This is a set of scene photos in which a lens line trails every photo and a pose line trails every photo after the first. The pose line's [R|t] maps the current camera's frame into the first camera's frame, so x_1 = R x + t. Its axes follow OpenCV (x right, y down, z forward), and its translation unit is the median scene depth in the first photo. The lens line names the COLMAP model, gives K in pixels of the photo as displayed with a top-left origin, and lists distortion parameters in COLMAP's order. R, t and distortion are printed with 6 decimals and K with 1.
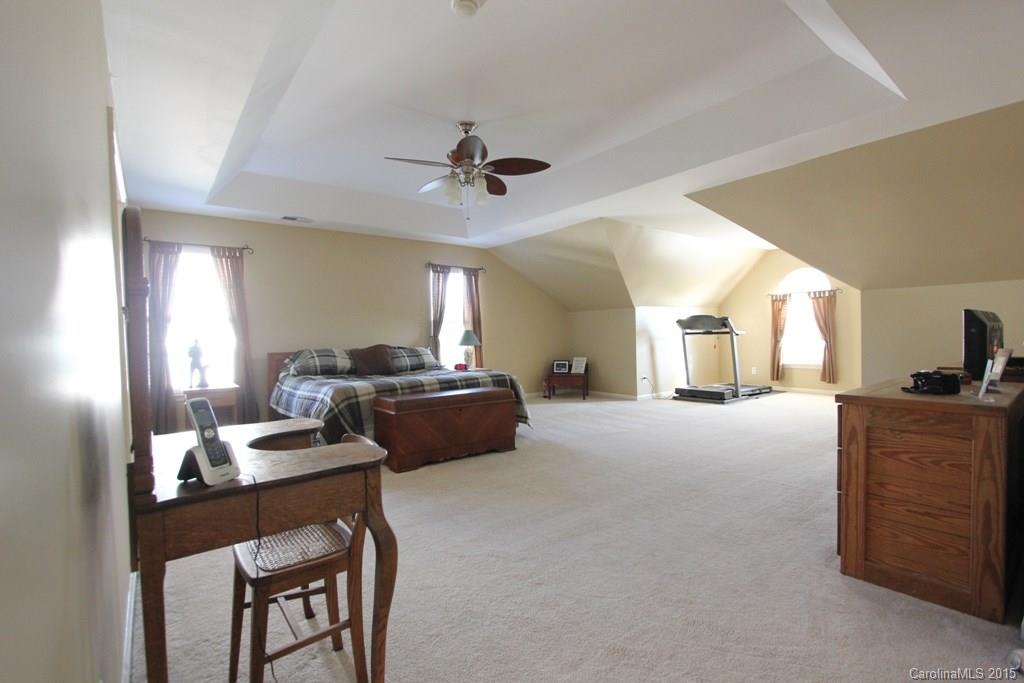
lens RADIAL K [[471.0, 0, 512.0], [0, 471.0, 341.5], [0, 0, 1]] dist [-0.000542, -0.000142]
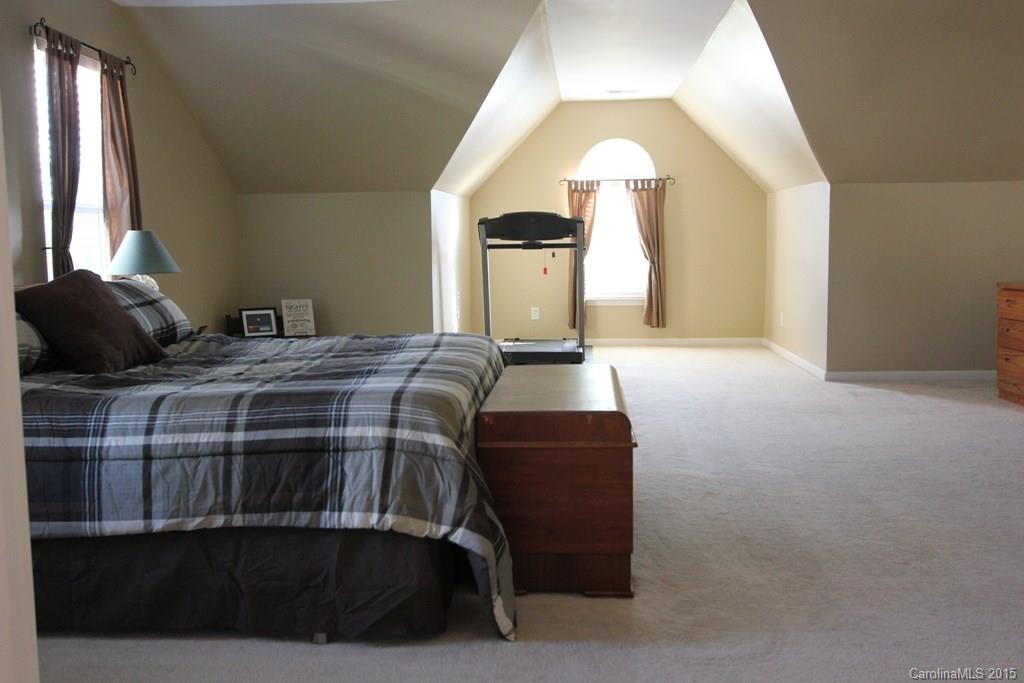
lens RADIAL K [[1007.3, 0, 512.0], [0, 1007.3, 341.5], [0, 0, 1]] dist [-0.000116, -0.003090]
pose [[0.660035, -0.062190, 0.748656, -0.461160], [0.004340, 0.996867, 0.078983, -0.000044], [-0.751222, -0.048882, 0.658237, 0.247886]]
